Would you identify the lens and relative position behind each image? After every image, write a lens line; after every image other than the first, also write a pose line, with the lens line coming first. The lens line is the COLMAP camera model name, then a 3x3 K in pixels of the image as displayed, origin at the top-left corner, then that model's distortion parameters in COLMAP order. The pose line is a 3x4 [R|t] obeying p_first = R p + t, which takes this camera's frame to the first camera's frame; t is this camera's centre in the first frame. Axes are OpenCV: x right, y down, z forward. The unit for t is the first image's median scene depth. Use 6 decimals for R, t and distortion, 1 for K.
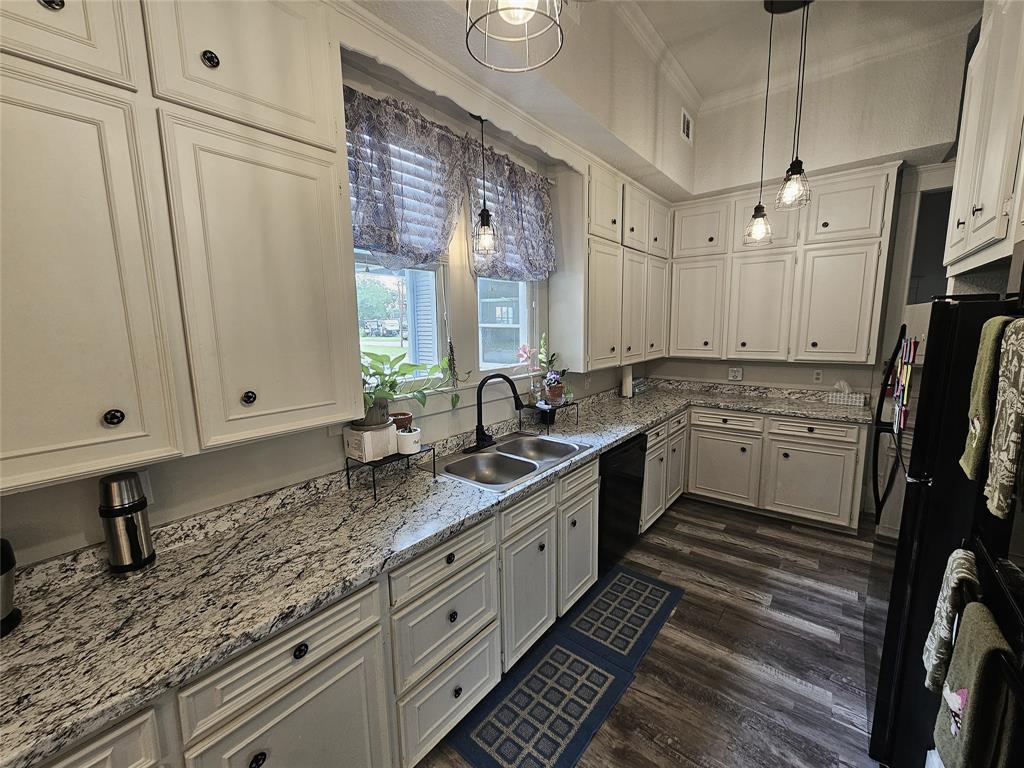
lens RADIAL K [[419.0, 0, 513.0], [0, 419.0, 386.3], [0, 0, 1]] dist [-0.000340, 0.000317]
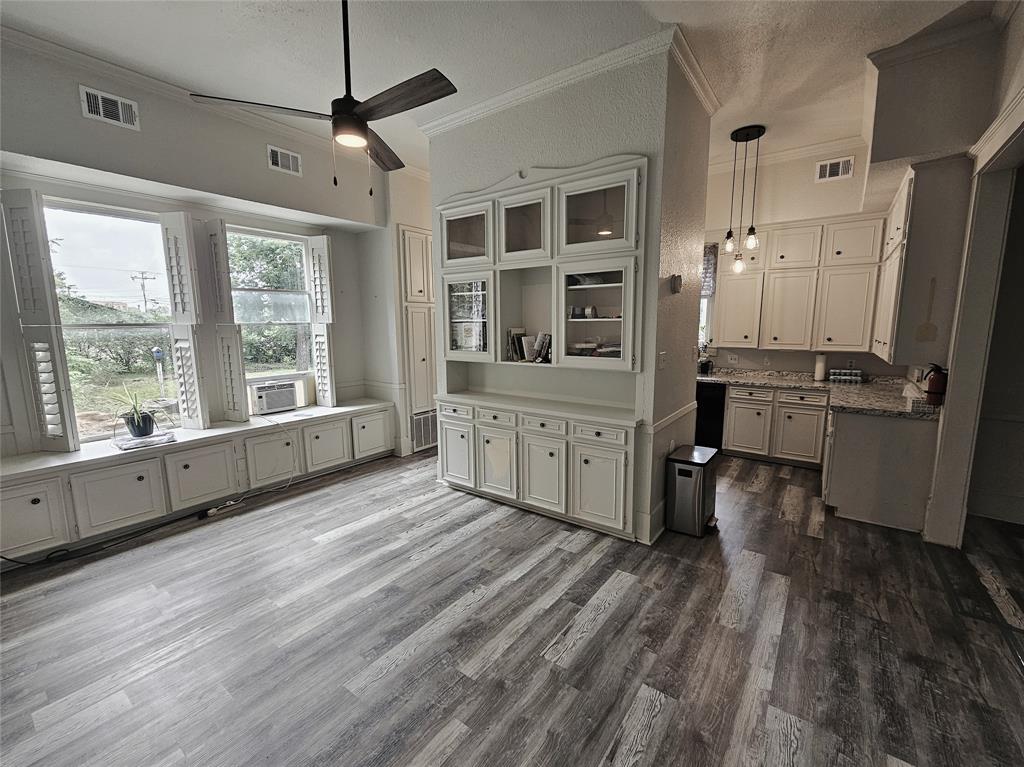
lens RADIAL K [[436.8, 0, 513.3], [0, 436.8, 385.9], [0, 0, 1]] dist [0.000197, 0.000283]
pose [[0.033501, 0.162626, -0.986119, 2.094798], [-0.145585, 0.976943, 0.156167, -0.039398], [0.988778, 0.138333, 0.056405, 0.055075]]
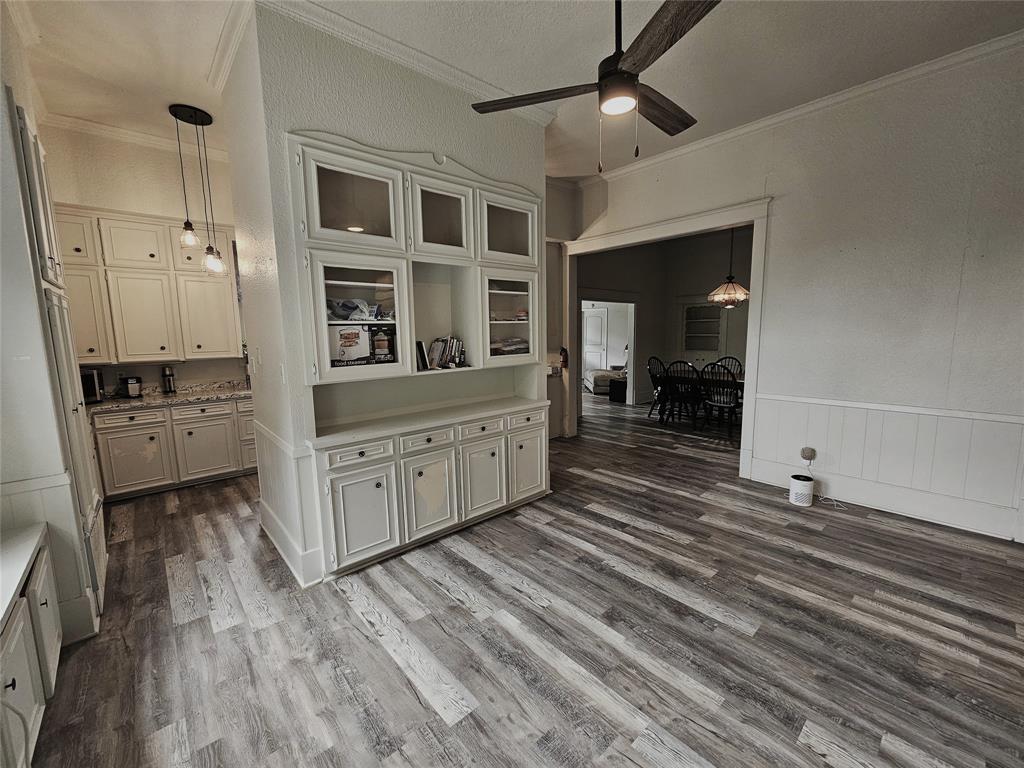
lens RADIAL K [[423.7, 0, 520.1], [0, 423.7, 385.3], [0, 0, 1]] dist [-0.001341, -0.000004]
pose [[0.986408, 0.024396, -0.162493, 1.178486], [-0.026777, 0.999564, -0.012481, 0.142835], [0.162118, 0.016663, 0.986631, -0.934490]]
